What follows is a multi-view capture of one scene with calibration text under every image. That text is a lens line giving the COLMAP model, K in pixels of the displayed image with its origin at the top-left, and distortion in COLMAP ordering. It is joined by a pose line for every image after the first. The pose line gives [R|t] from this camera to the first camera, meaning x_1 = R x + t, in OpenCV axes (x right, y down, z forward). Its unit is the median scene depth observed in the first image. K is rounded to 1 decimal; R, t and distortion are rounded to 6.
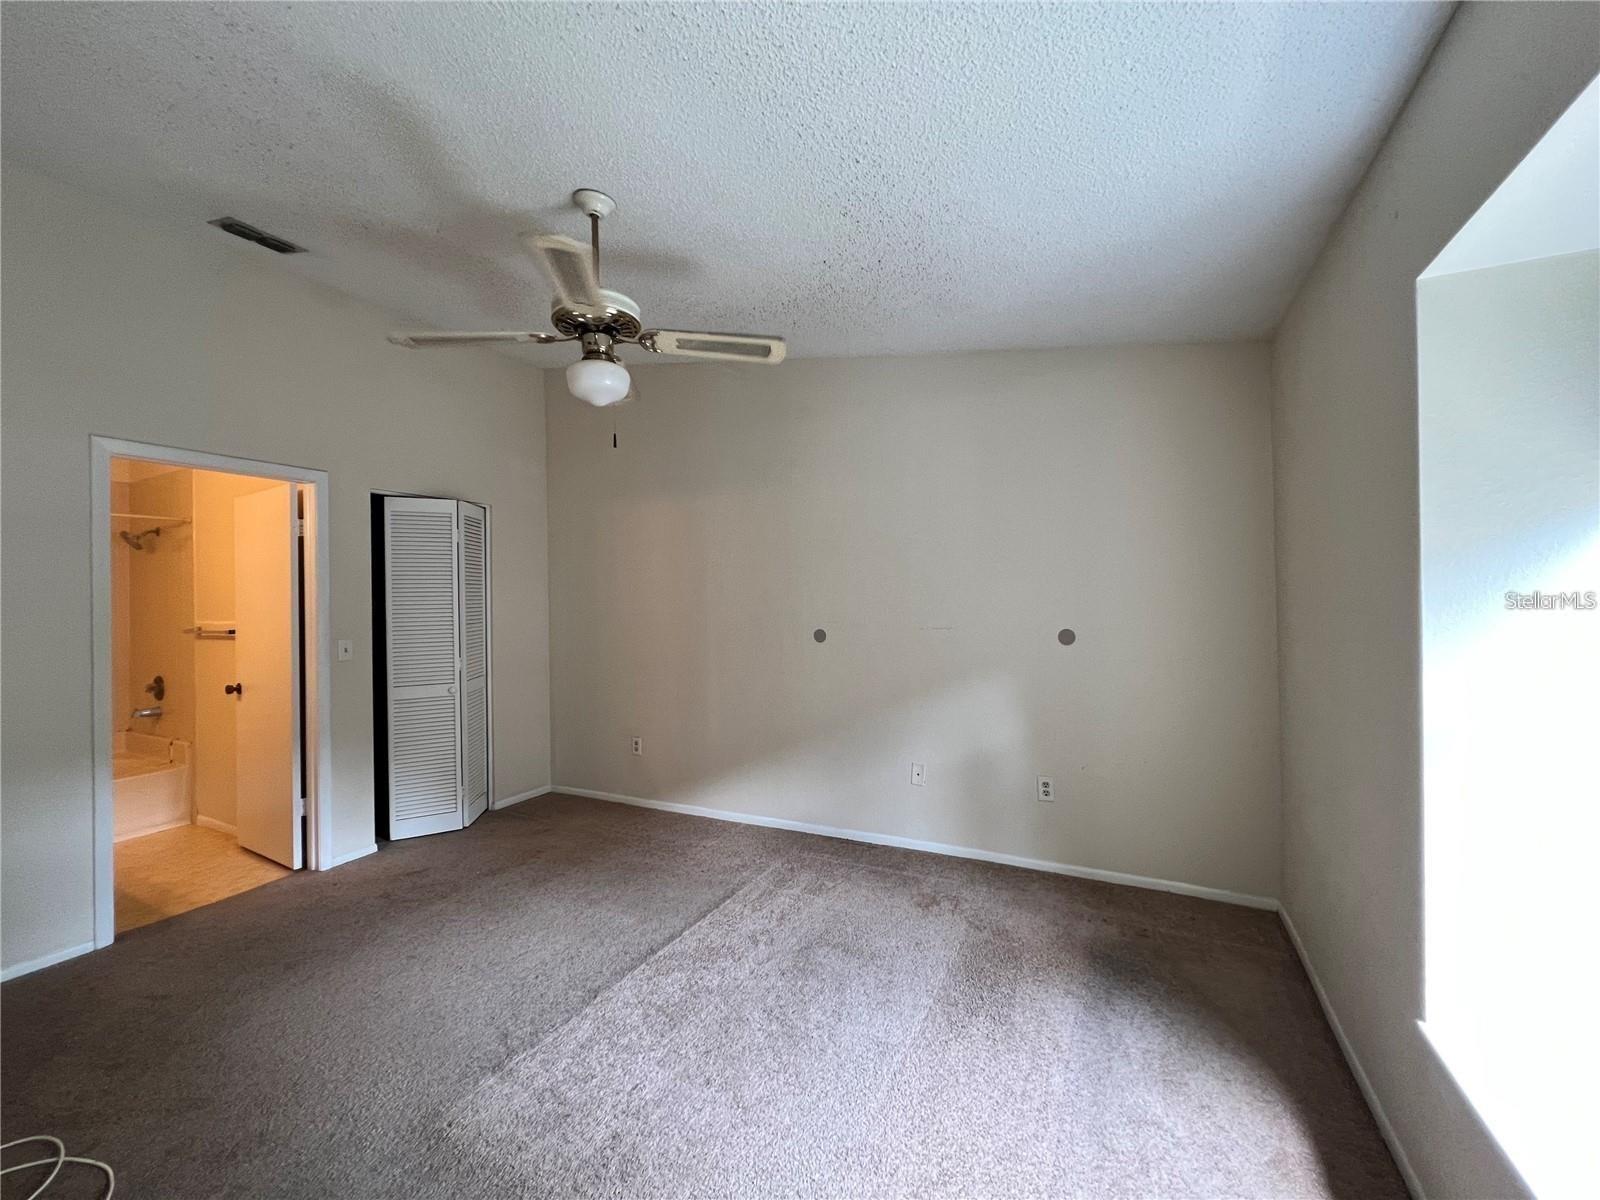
lens RADIAL K [[632.2, 0, 800.0], [0, 632.2, 600.0], [0, 0, 1]] dist [0.002632, 0.000214]
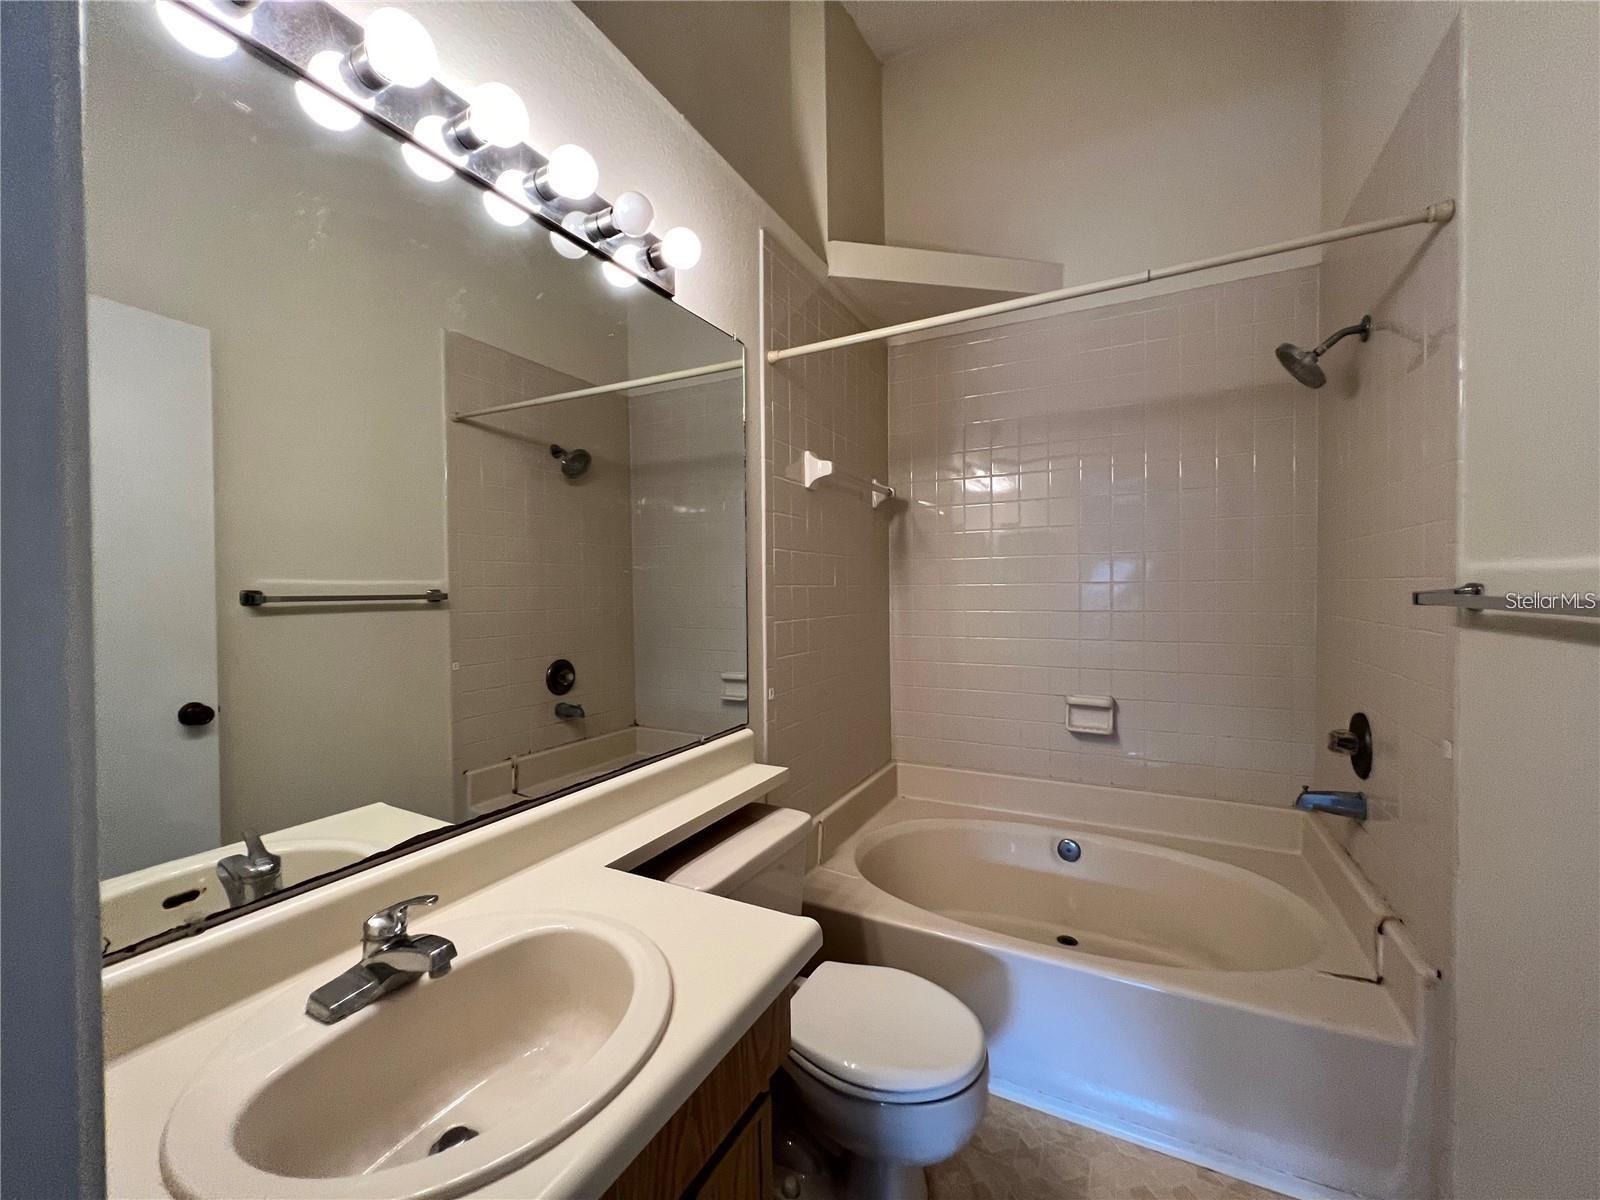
lens RADIAL K [[644.8, 0, 800.0], [0, 644.8, 600.0], [0, 0, 1]] dist [0.002348, -0.000112]
pose [[0.006570, 0.035643, -0.999343, -0.674709], [0.012879, 0.999279, 0.035725, 0.036094], [0.999895, -0.013105, 0.006107, 0.710997]]
